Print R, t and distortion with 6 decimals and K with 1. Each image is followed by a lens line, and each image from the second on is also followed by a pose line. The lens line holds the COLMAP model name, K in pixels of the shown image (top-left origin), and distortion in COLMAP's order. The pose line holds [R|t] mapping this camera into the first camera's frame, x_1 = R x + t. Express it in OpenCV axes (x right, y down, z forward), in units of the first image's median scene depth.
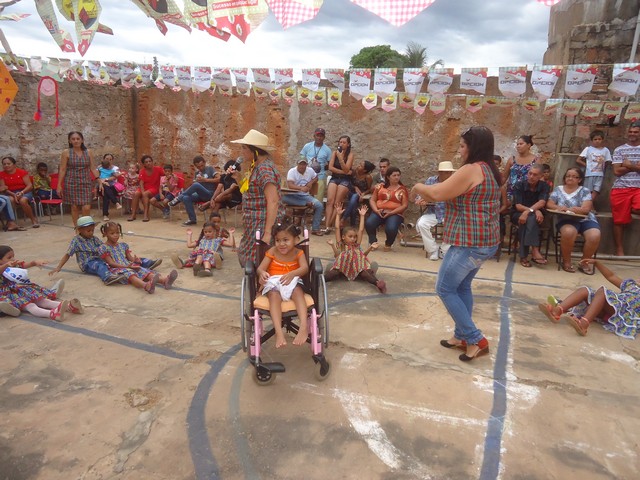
lens RADIAL K [[464.9, 0, 321.9], [0, 464.9, 239.4], [0, 0, 1]] dist [-0.007106, 0.002636]
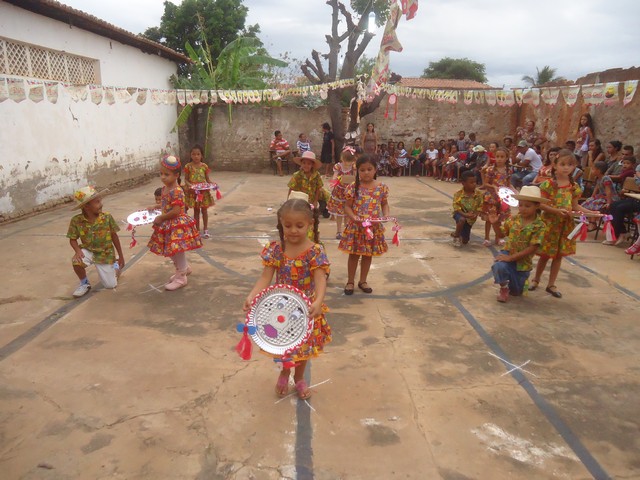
lens RADIAL K [[462.2, 0, 321.5], [0, 462.2, 239.9], [0, 0, 1]] dist [-0.010372, 0.004853]
pose [[0.390764, 0.203606, -0.897690, 0.773111], [-0.196475, 0.971205, 0.134754, 0.021909], [0.899278, 0.123717, 0.419516, 0.016306]]
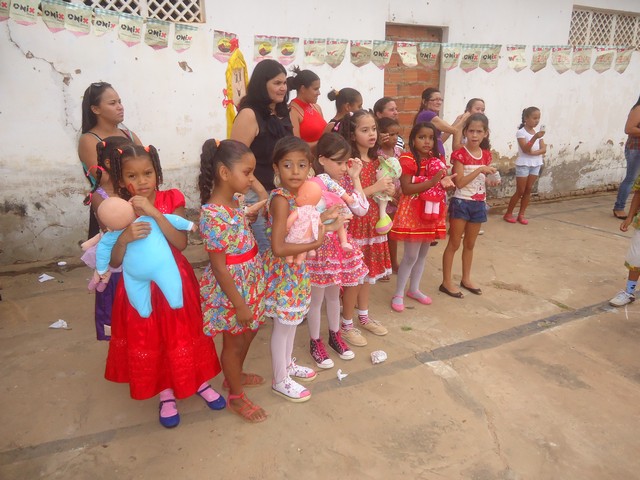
lens RADIAL K [[464.9, 0, 321.9], [0, 464.9, 239.4], [0, 0, 1]] dist [-0.007106, 0.002636]
pose [[-0.626143, 0.196996, -0.754412, 0.683271], [-0.179520, 0.905139, 0.385351, 0.025630], [0.758761, 0.376717, -0.531382, 0.019394]]
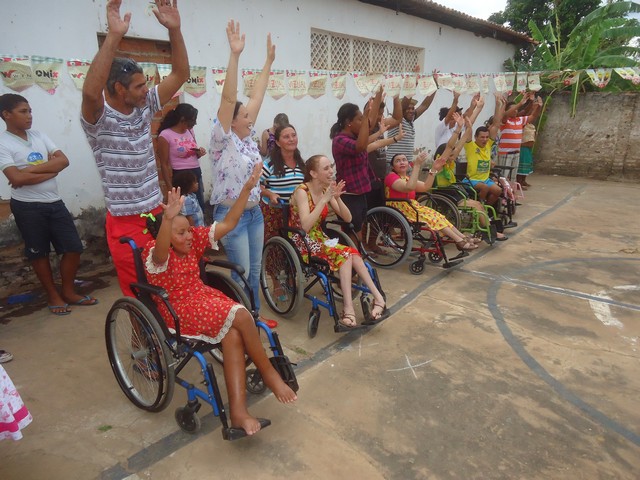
lens RADIAL K [[464.9, 0, 321.9], [0, 464.9, 239.4], [0, 0, 1]] dist [-0.007106, 0.002636]
pose [[-0.265012, 0.227962, -0.936911, 0.582475], [-0.207919, 0.935285, 0.286378, 0.002227], [0.941562, 0.270695, -0.200464, 0.052133]]
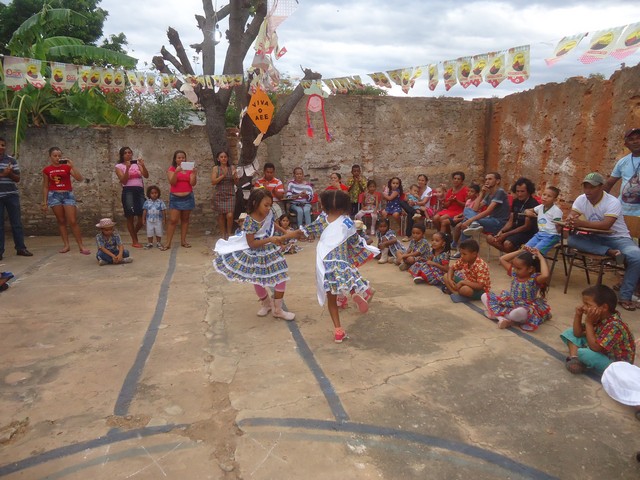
lens RADIAL K [[464.1, 0, 321.3], [0, 464.1, 239.7], [0, 0, 1]] dist [-0.007016, 0.004131]
pose [[0.574215, 0.117699, -0.810200, 0.208850], [-0.152858, 0.987623, 0.035138, -0.050065], [0.804308, 0.103669, 0.585099, 0.305288]]
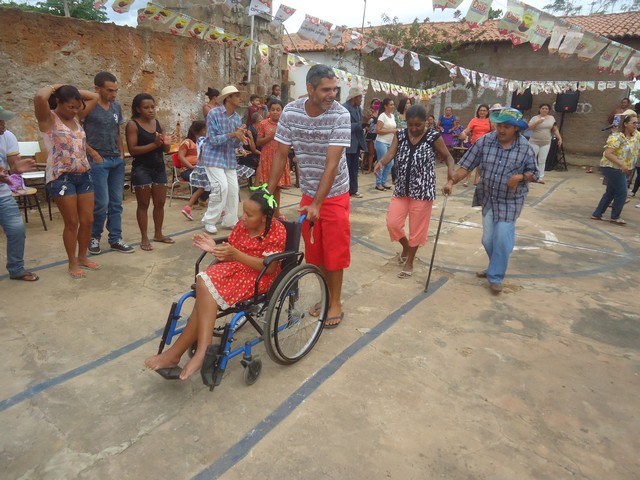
lens RADIAL K [[464.1, 0, 321.3], [0, 464.1, 239.7], [0, 0, 1]] dist [-0.007016, 0.004131]
pose [[0.211061, -0.294515, 0.932048, -0.615636], [0.171898, 0.949852, 0.261215, -0.102002], [-0.962239, 0.105085, 0.251103, 0.391082]]
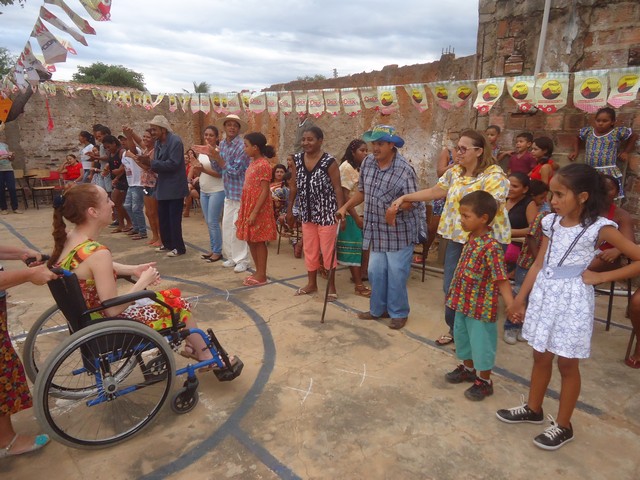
lens RADIAL K [[463.0, 0, 323.2], [0, 463.0, 245.6], [0, 0, 1]] dist [-0.039053, 0.030738]
pose [[0.886801, 0.091558, -0.452992, 0.561020], [-0.091913, 0.995540, 0.021284, -0.006254], [0.452920, 0.022761, 0.891261, 0.122538]]
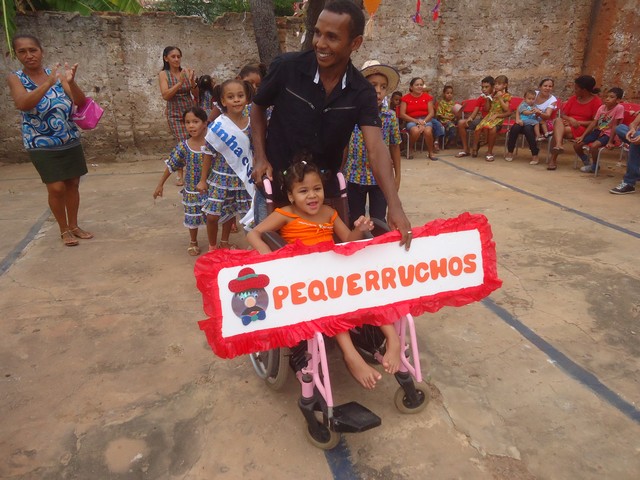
lens RADIAL K [[464.1, 0, 321.3], [0, 464.1, 239.7], [0, 0, 1]] dist [-0.007016, 0.004131]
pose [[0.601314, 0.254887, -0.757267, -0.034156], [-0.143734, 0.966799, 0.211281, -0.037541], [0.785978, -0.018201, 0.617986, 0.281531]]
